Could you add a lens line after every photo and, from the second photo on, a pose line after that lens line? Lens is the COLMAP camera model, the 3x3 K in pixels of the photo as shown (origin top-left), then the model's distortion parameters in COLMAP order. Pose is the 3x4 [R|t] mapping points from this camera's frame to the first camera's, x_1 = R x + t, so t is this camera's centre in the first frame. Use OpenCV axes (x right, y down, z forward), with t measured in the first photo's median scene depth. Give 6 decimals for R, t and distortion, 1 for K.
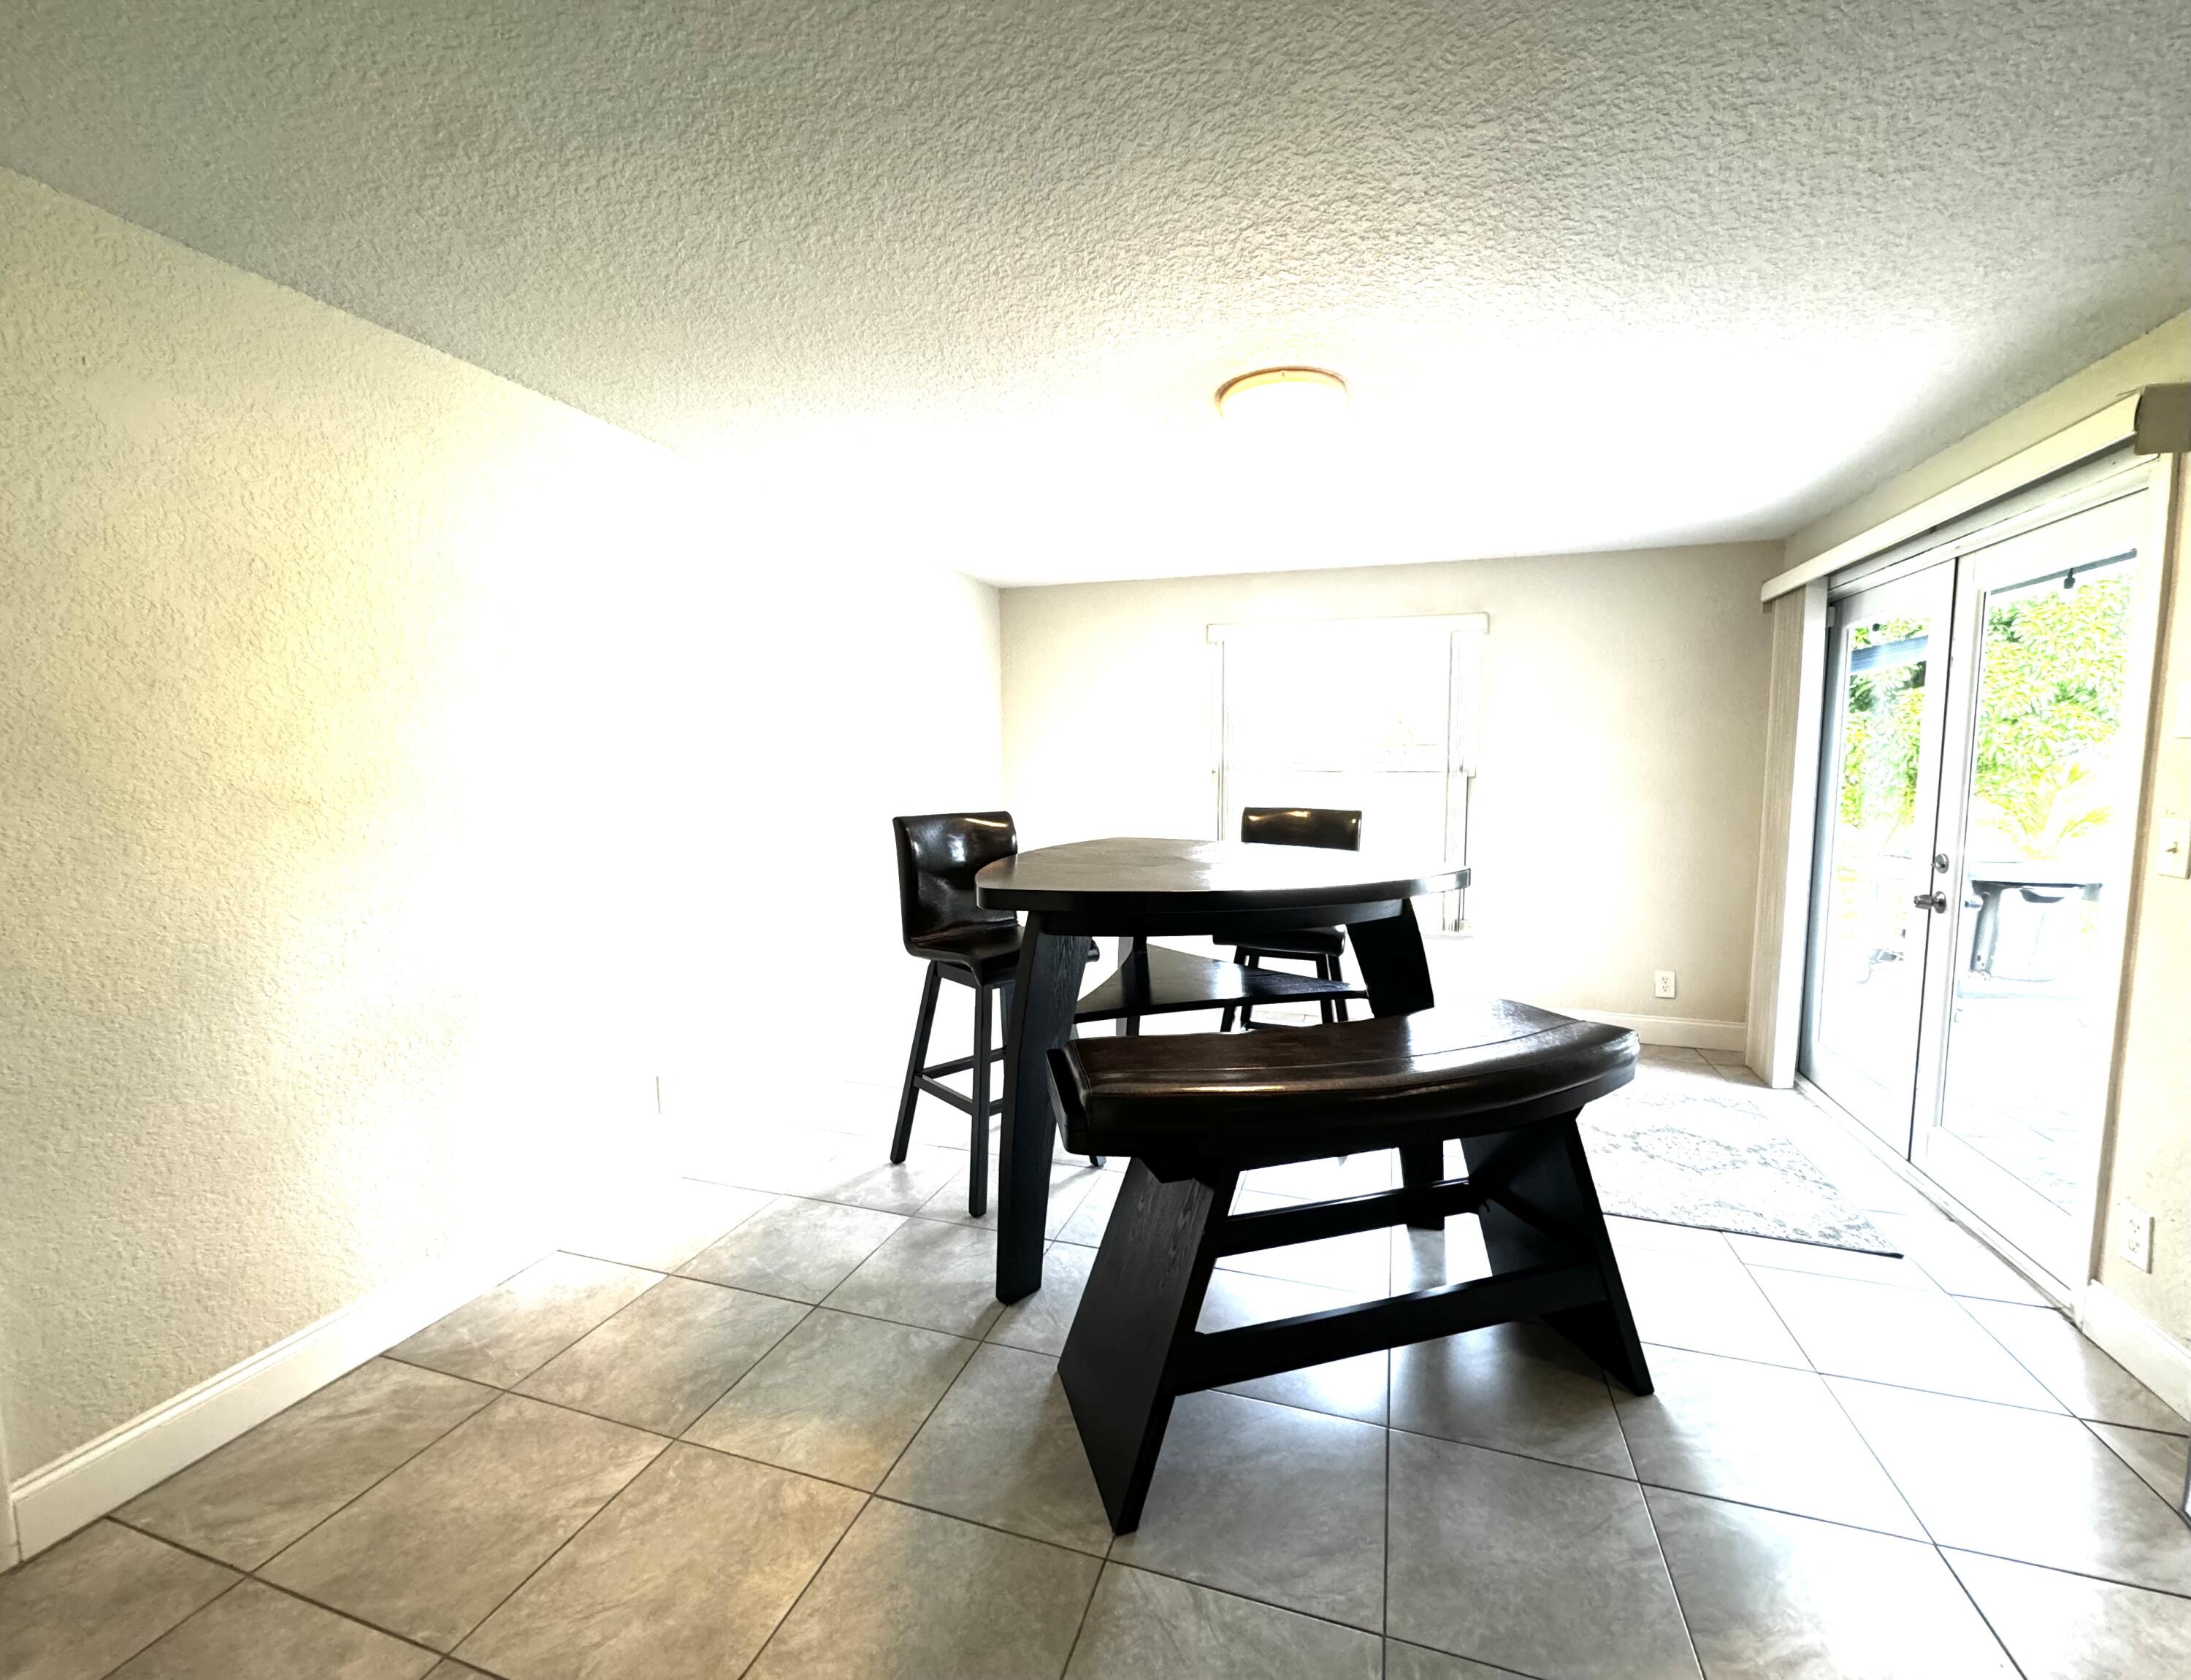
lens RADIAL K [[900.2, 0, 1109.1], [0, 900.2, 835.4], [0, 0, 1]] dist [-0.002502, -0.000260]
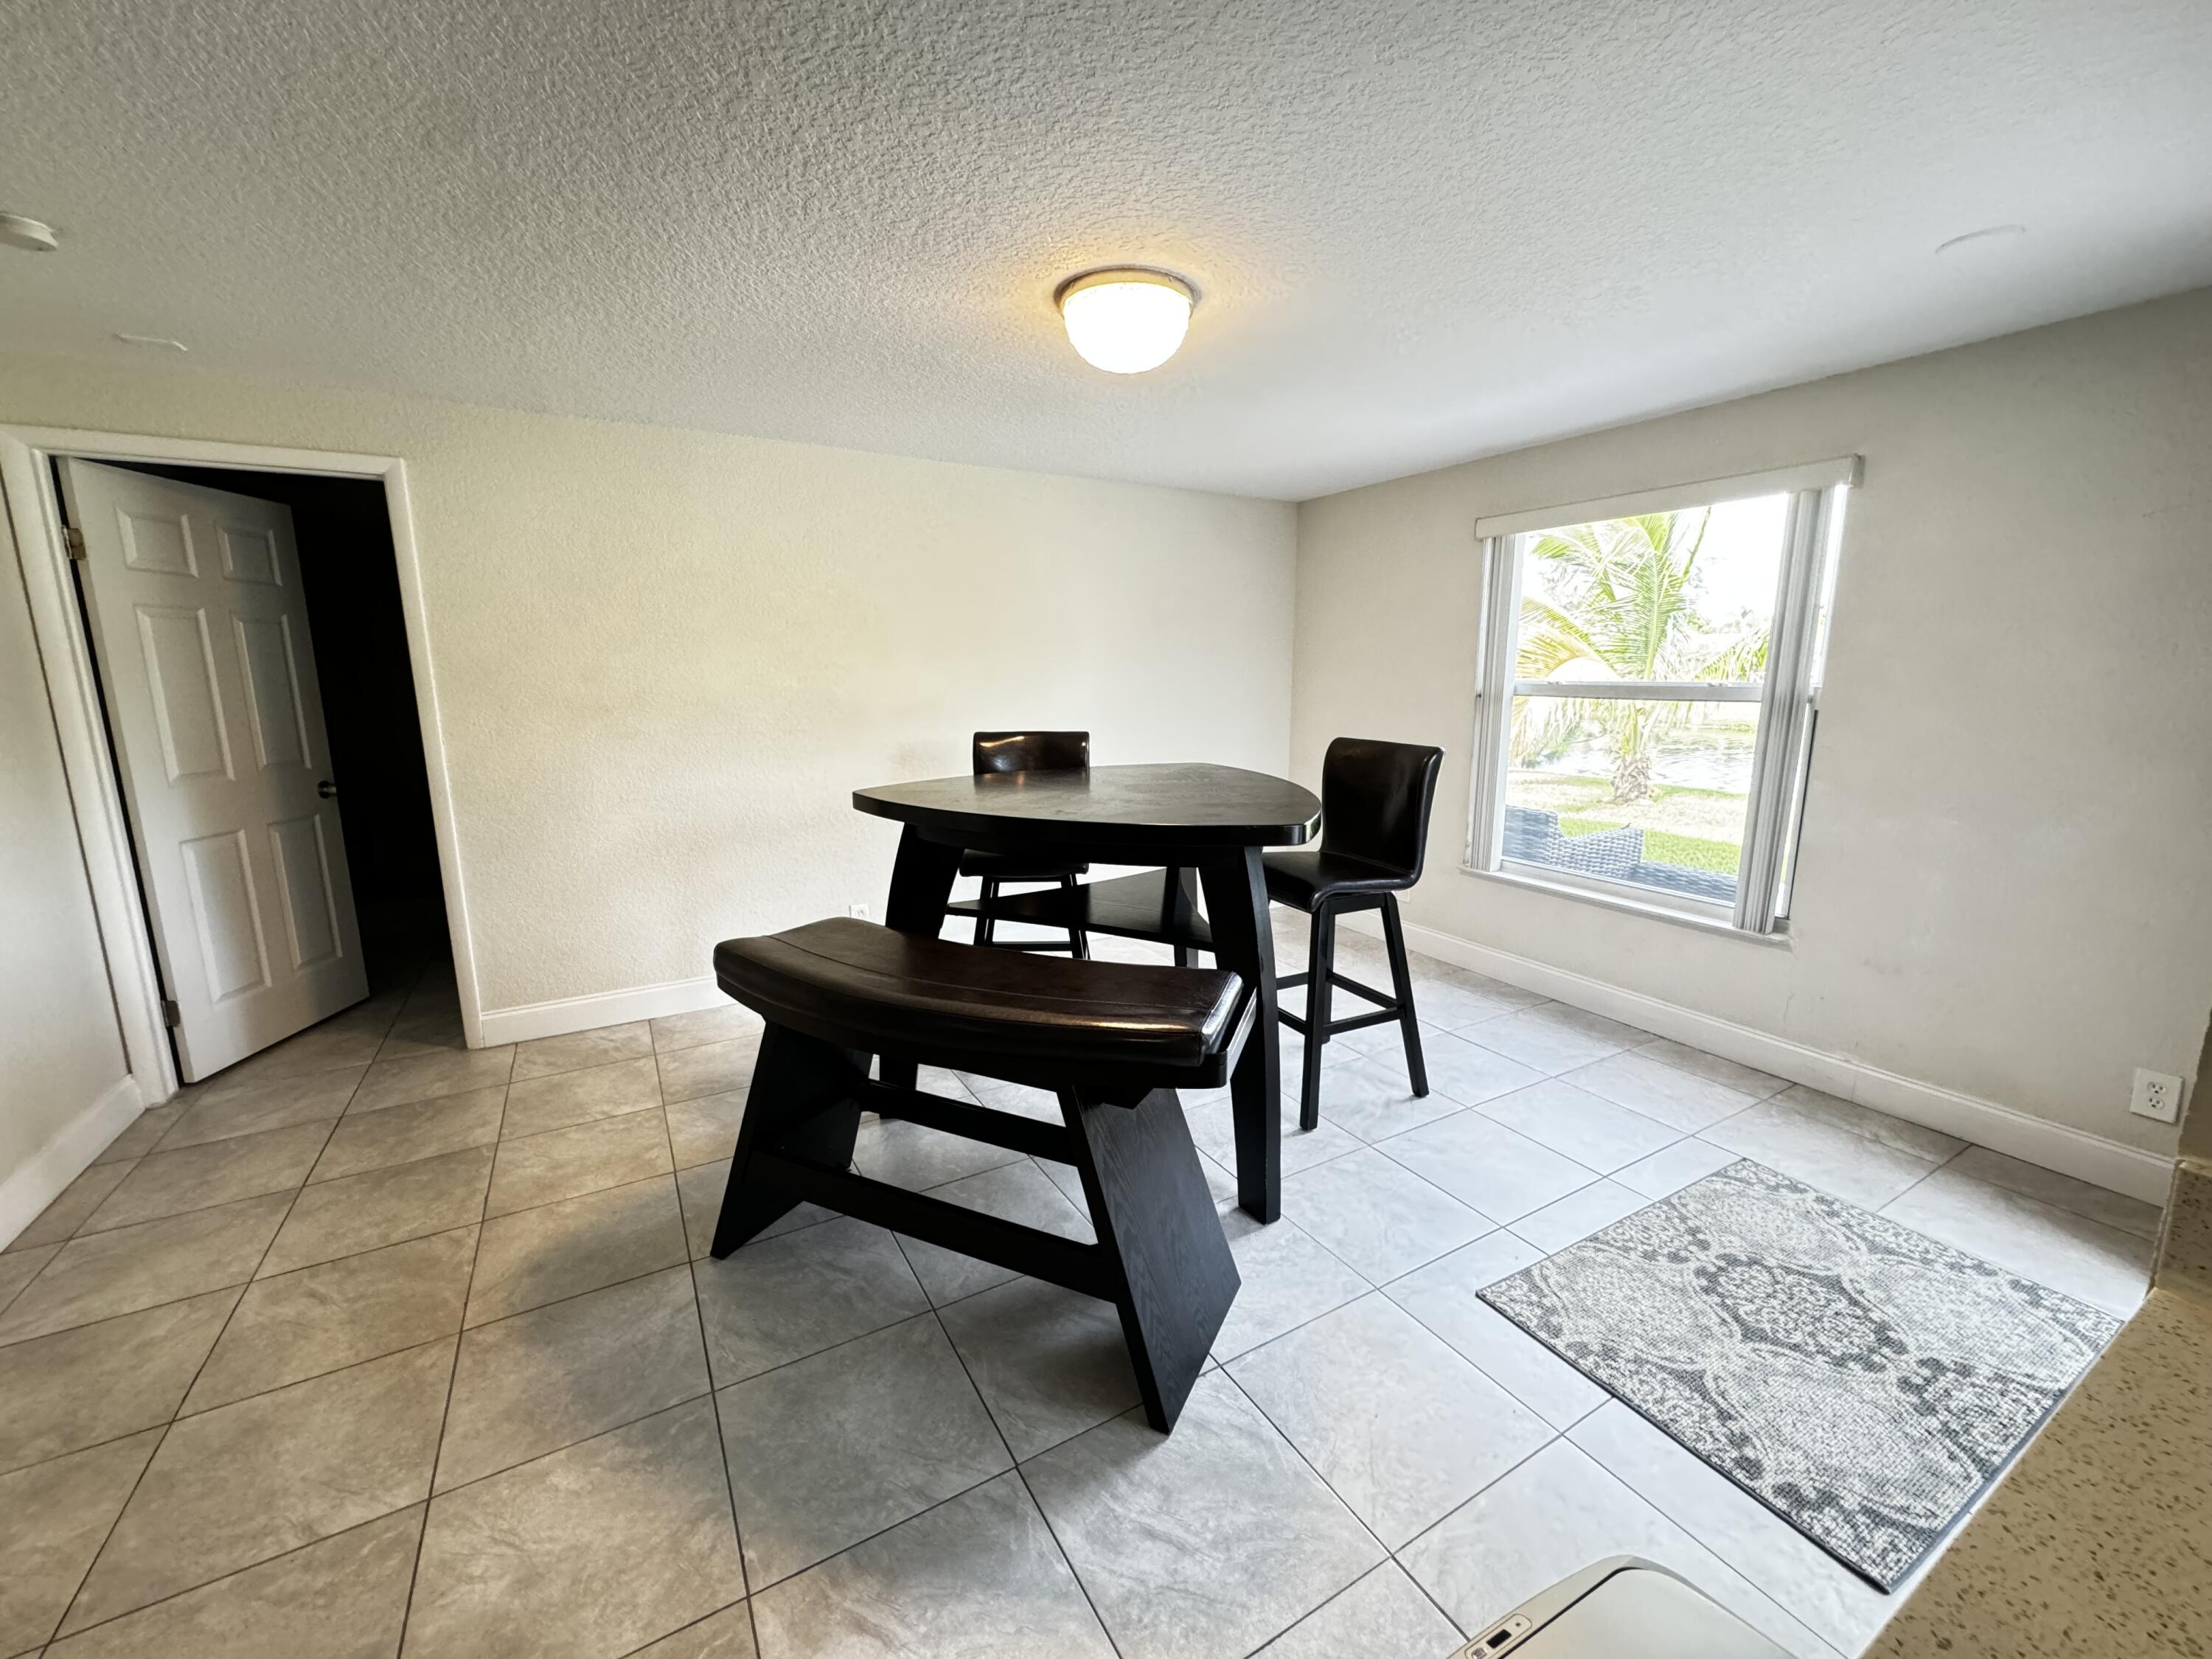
lens RADIAL K [[881.6, 0, 1108.1], [0, 881.6, 819.9], [0, 0, 1]] dist [-0.002127, -0.000085]
pose [[0.734228, 0.114663, -0.669150, 1.151547], [-0.050473, 0.992126, 0.114625, -0.084956], [0.677024, -0.050387, 0.734234, 0.378125]]
